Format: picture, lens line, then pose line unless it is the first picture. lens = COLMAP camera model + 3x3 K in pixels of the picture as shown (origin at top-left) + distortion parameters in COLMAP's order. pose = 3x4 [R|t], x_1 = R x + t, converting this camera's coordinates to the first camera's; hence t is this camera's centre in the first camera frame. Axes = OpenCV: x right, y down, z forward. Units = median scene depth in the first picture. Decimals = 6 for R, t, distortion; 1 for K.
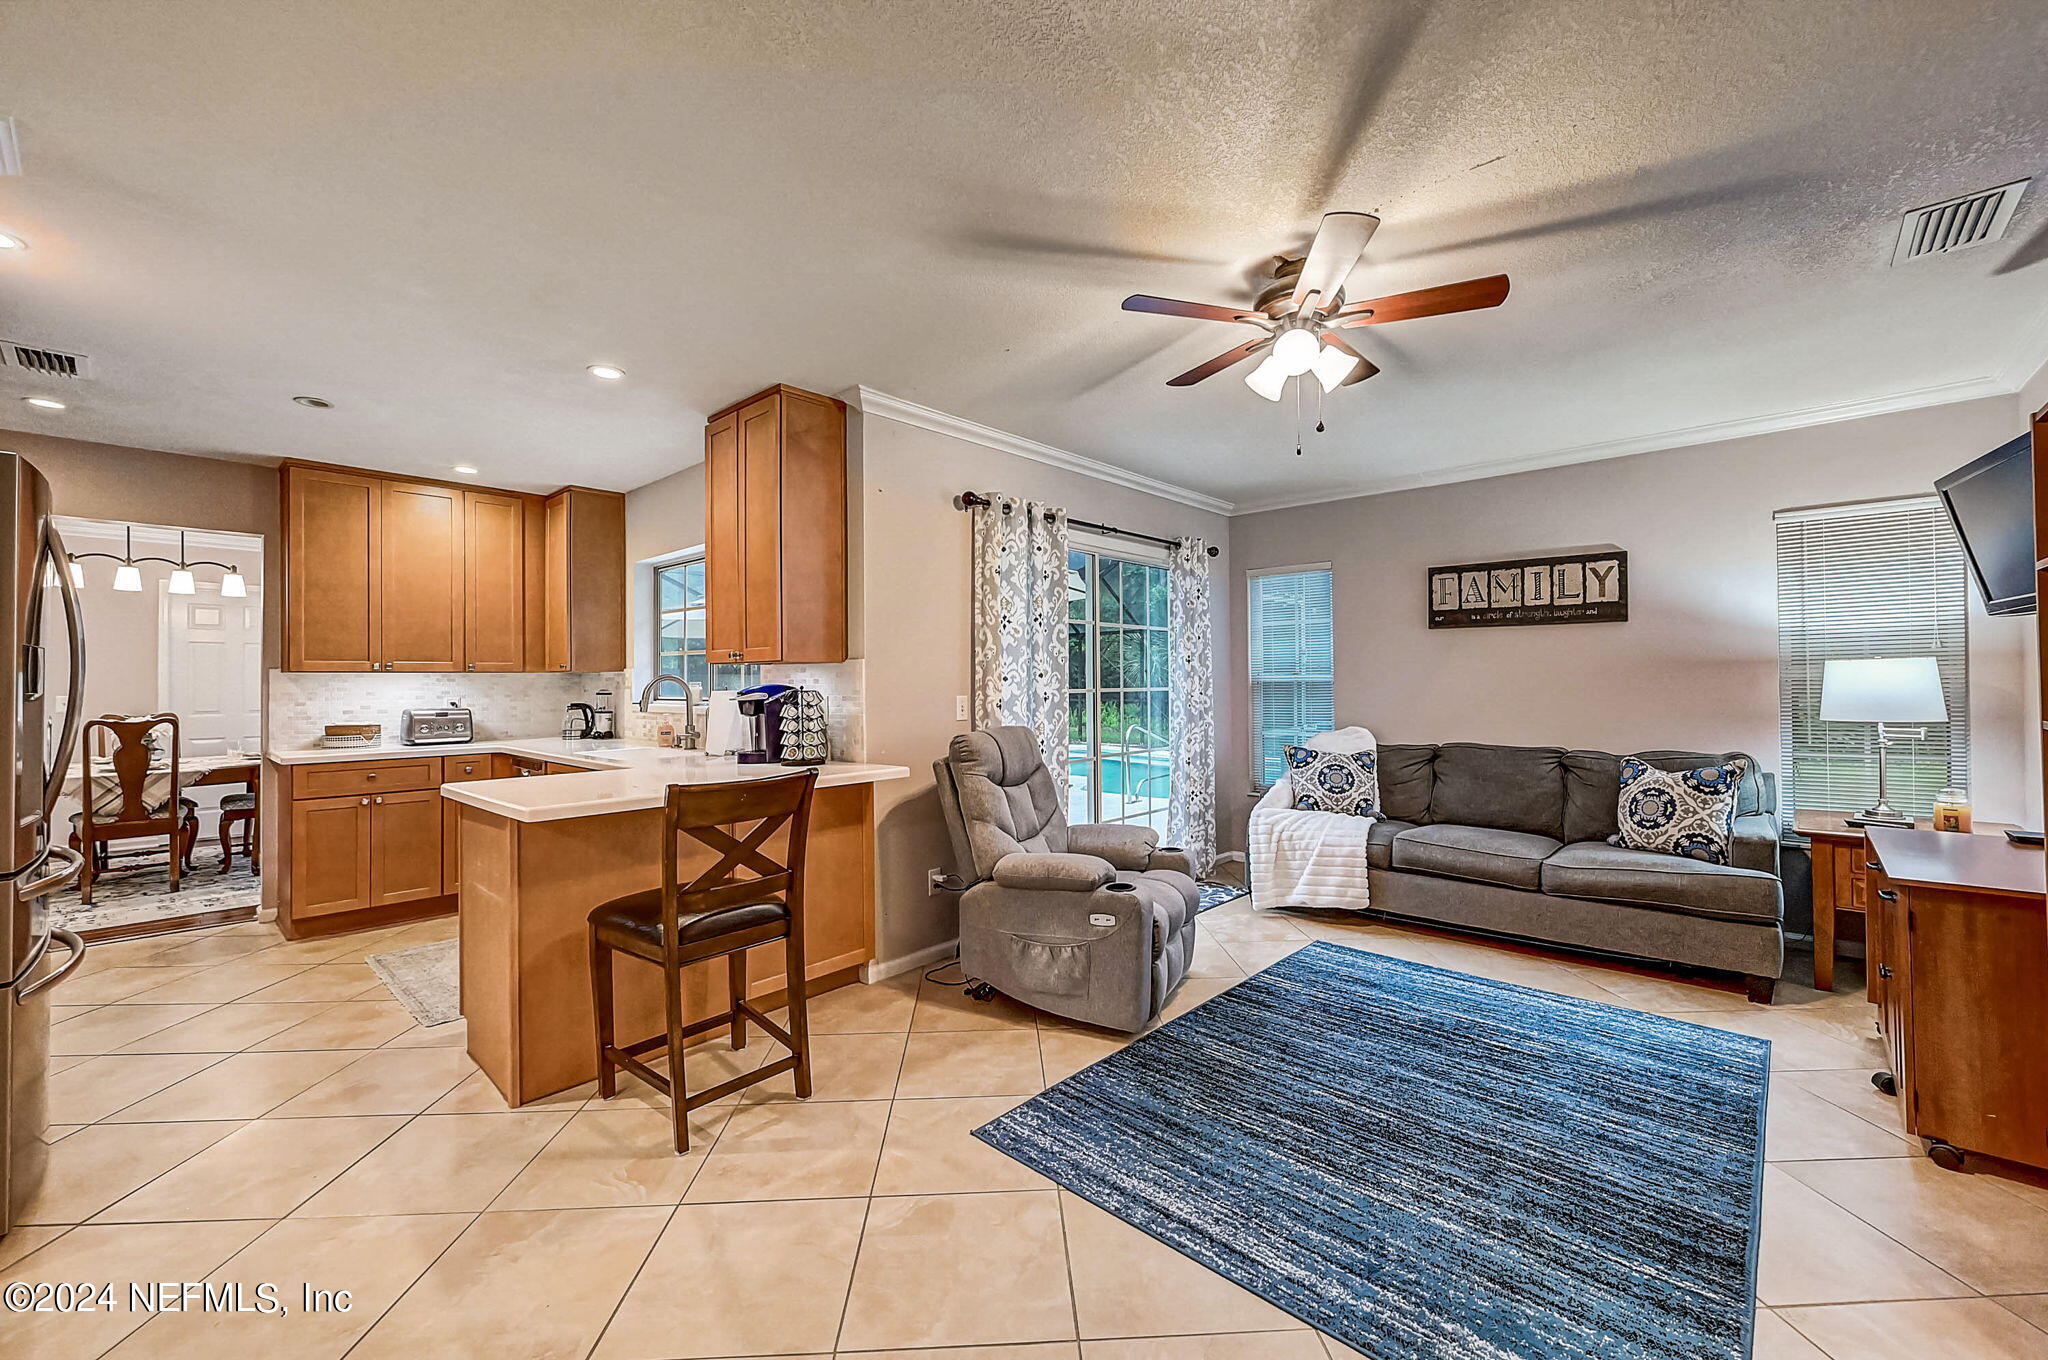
lens RADIAL K [[823.0, 0, 997.0], [0, 823.0, 667.7], [0, 0, 1]] dist [-0.001461, 0.000106]
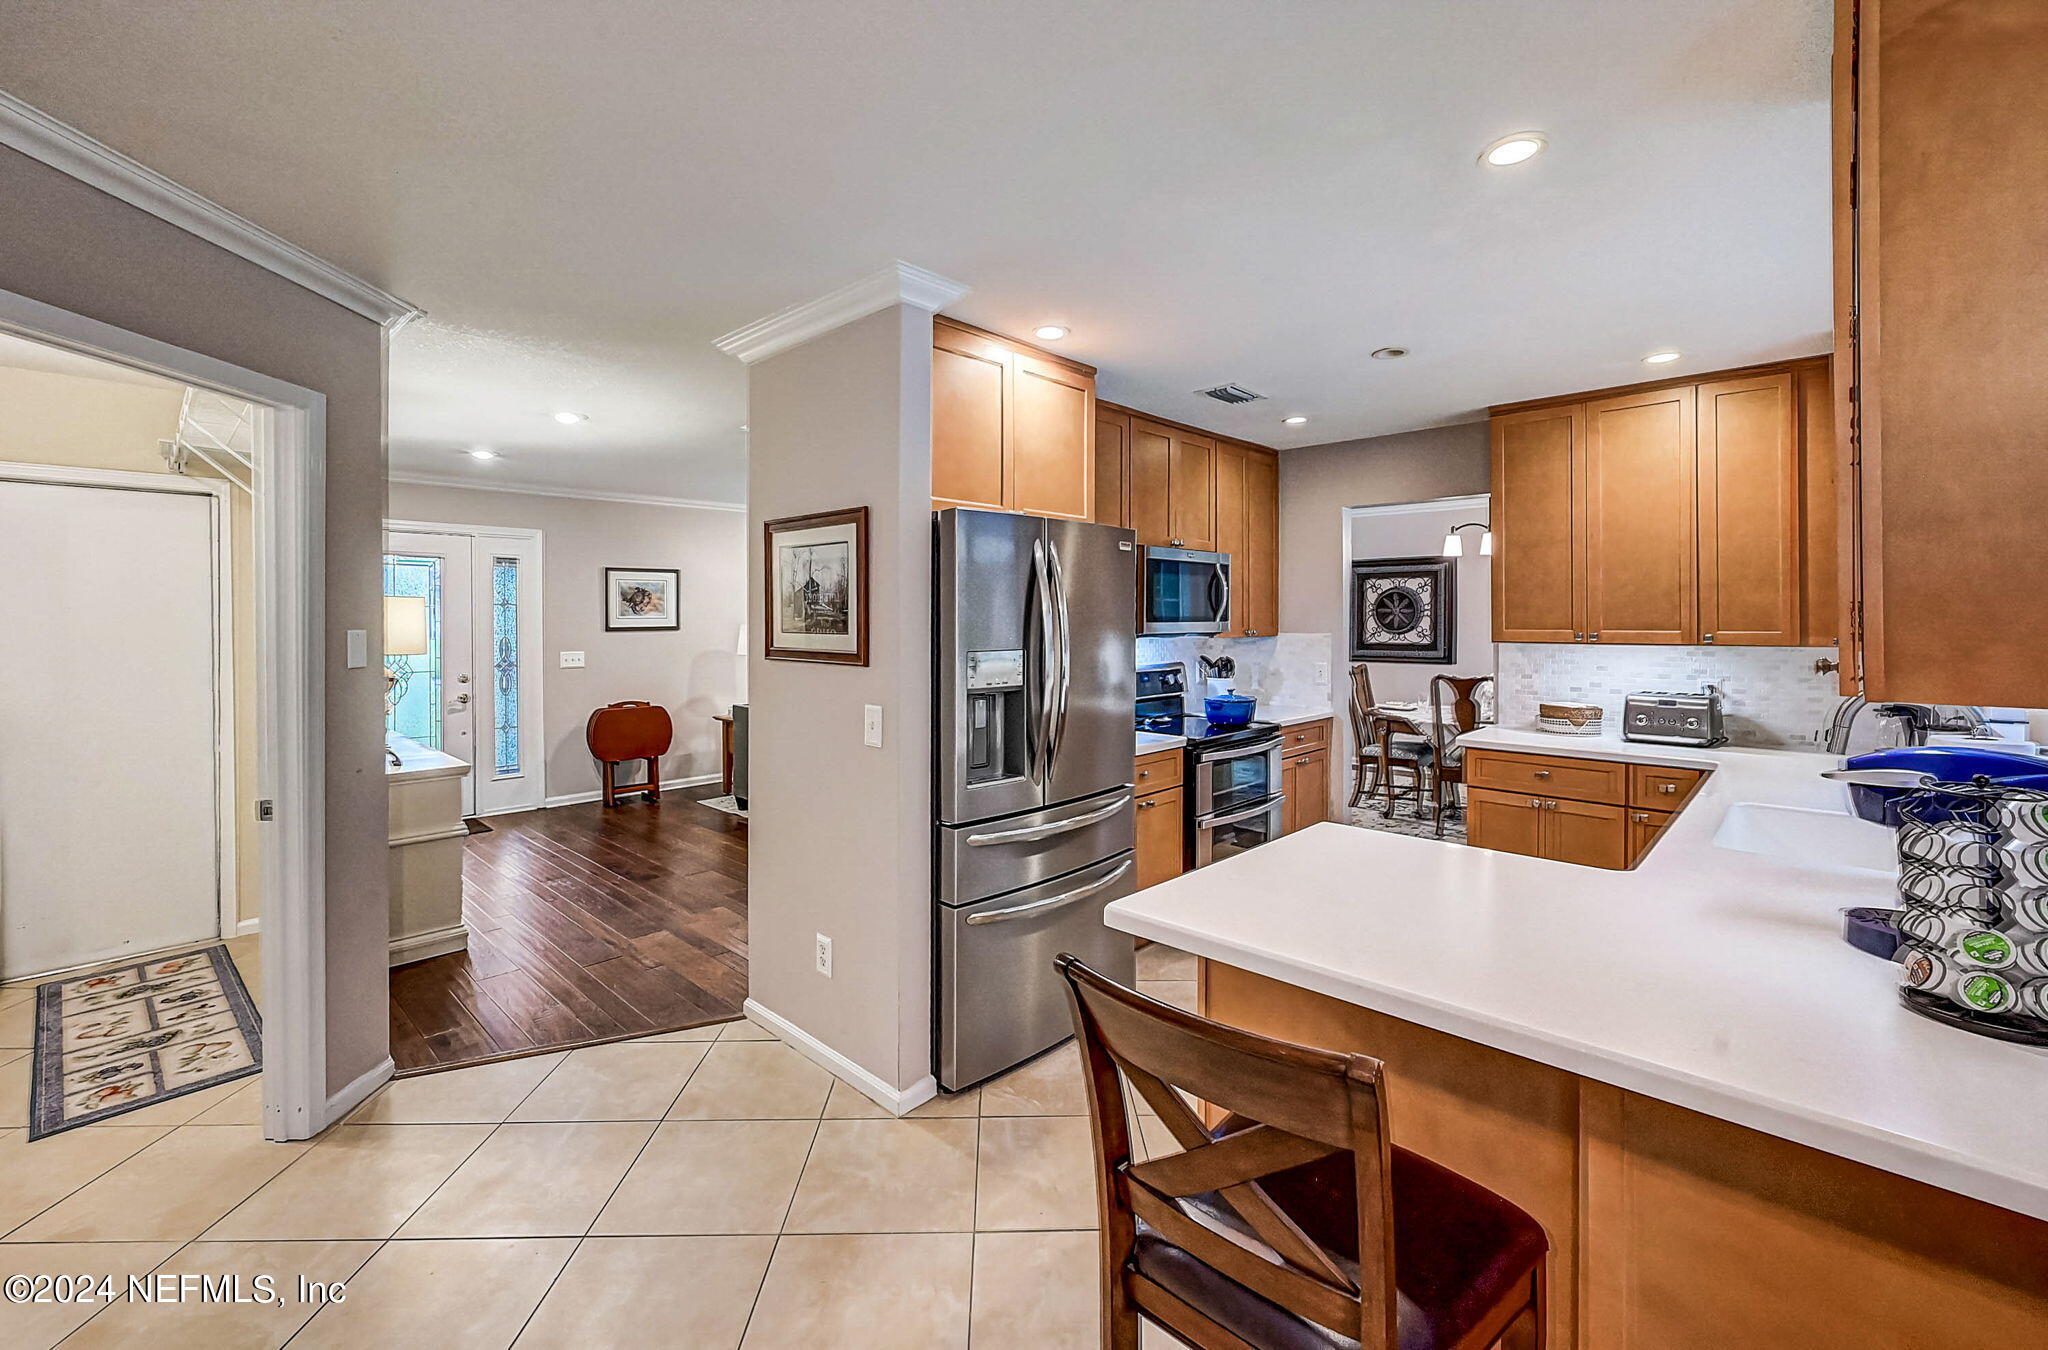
lens RADIAL K [[849.3, 0, 1036.3], [0, 849.3, 619.4], [0, 0, 1]] dist [-0.000191, -0.000155]
pose [[0.016586, 0.009692, -0.999815, 0.085691], [0.019272, 0.999764, 0.010011, -0.047581], [0.999677, -0.019435, 0.016395, 0.582986]]
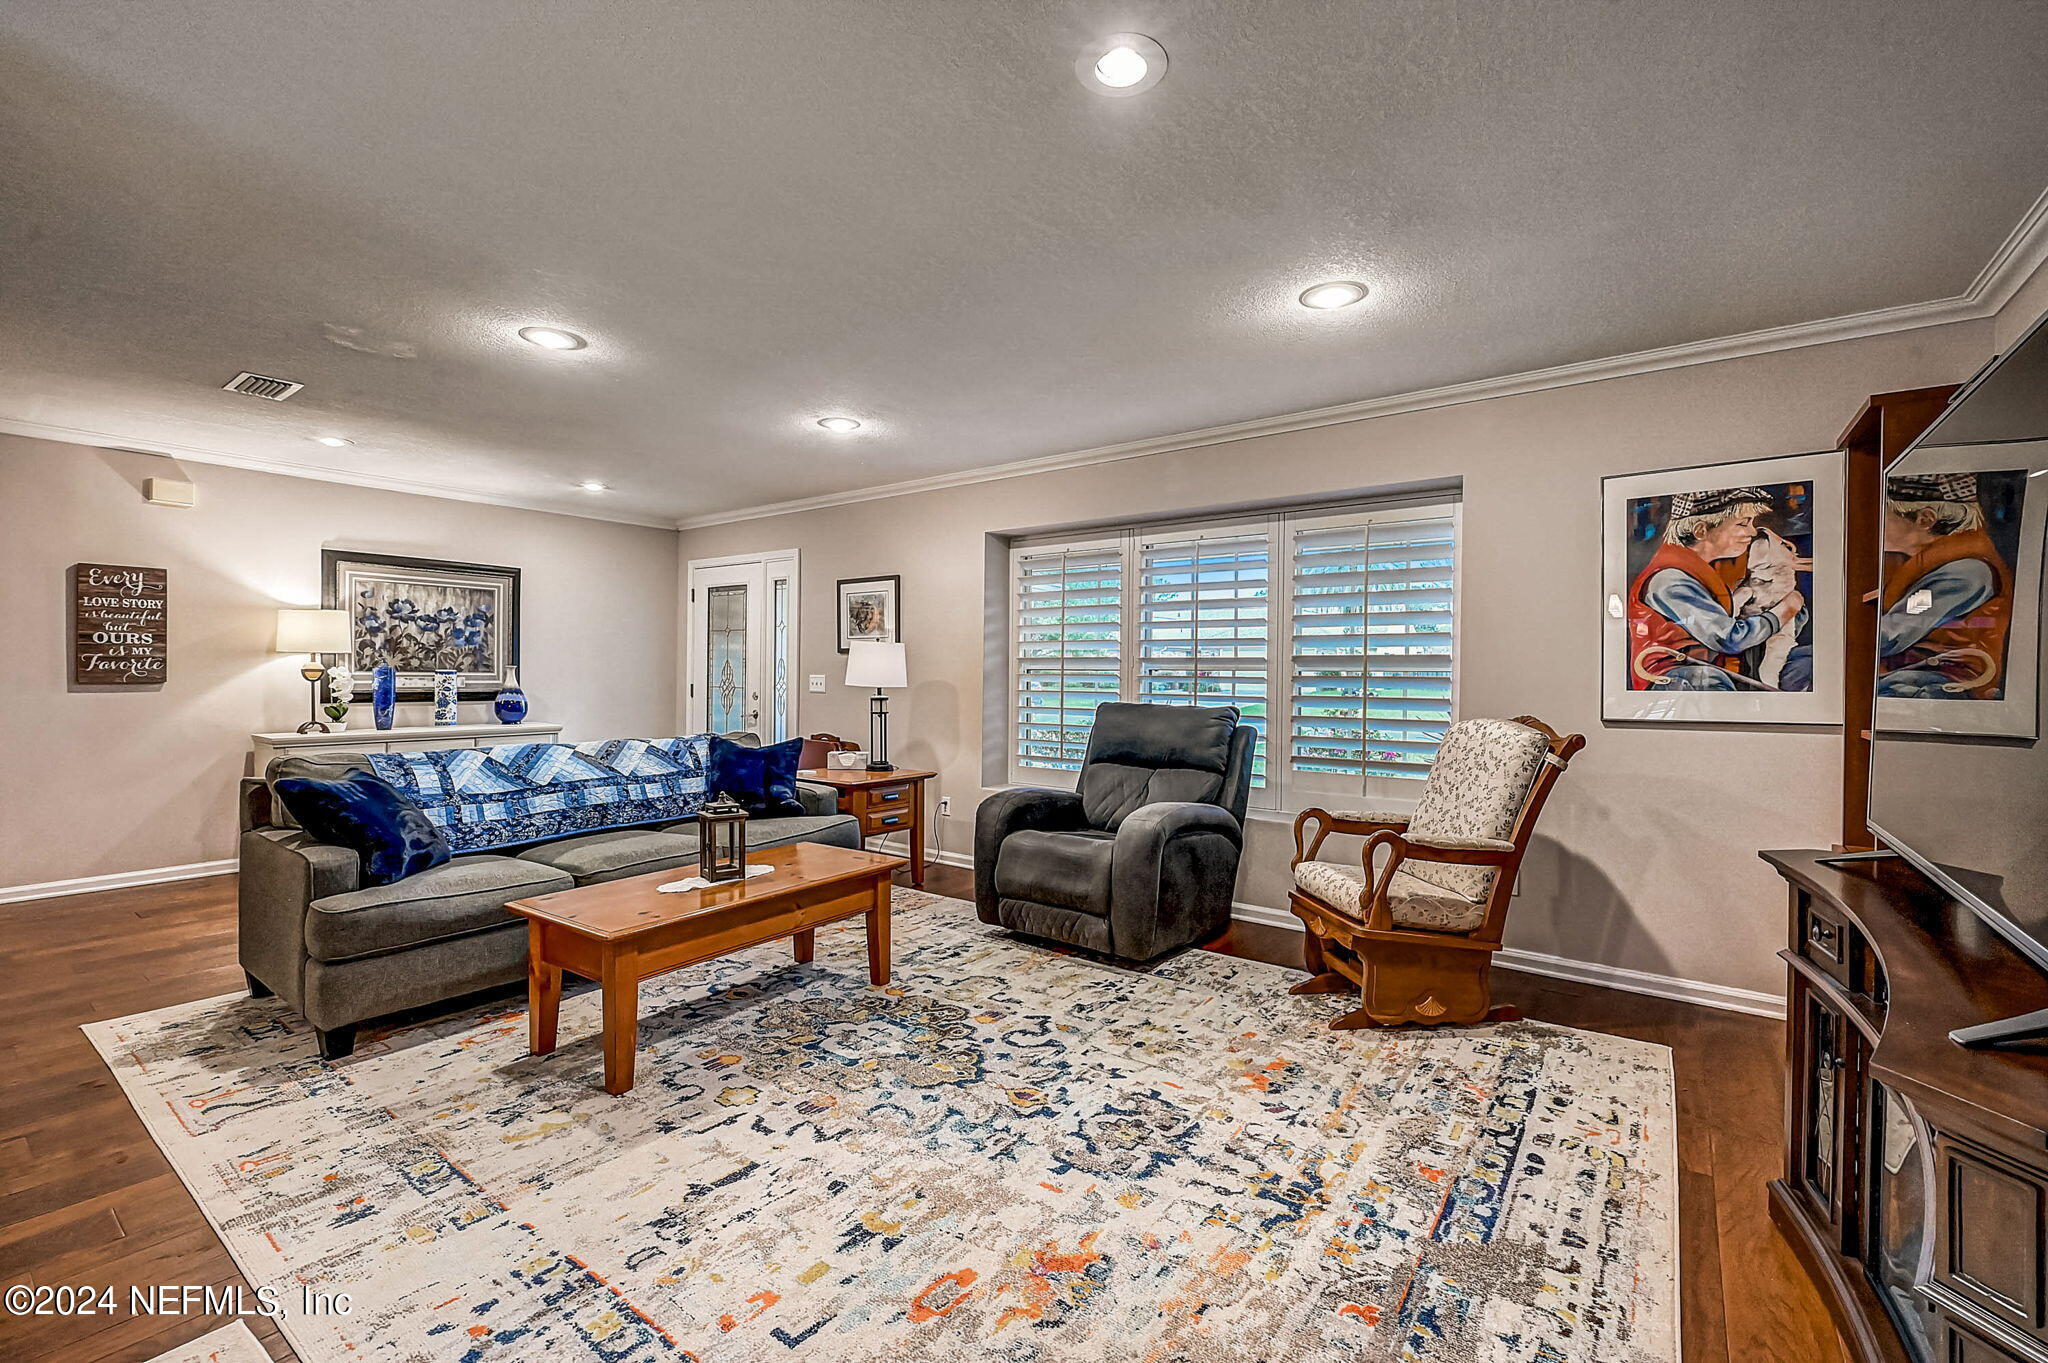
lens RADIAL K [[868.5, 0, 1024.0], [0, 868.5, 681.5], [0, 0, 1]] dist [-0.000622, -0.000532]
pose [[-0.992235, 0.002019, -0.124361, -2.061784], [0.002270, 0.999996, -0.001875, 0.042996], [0.124357, -0.002142, -0.992235, 1.431697]]
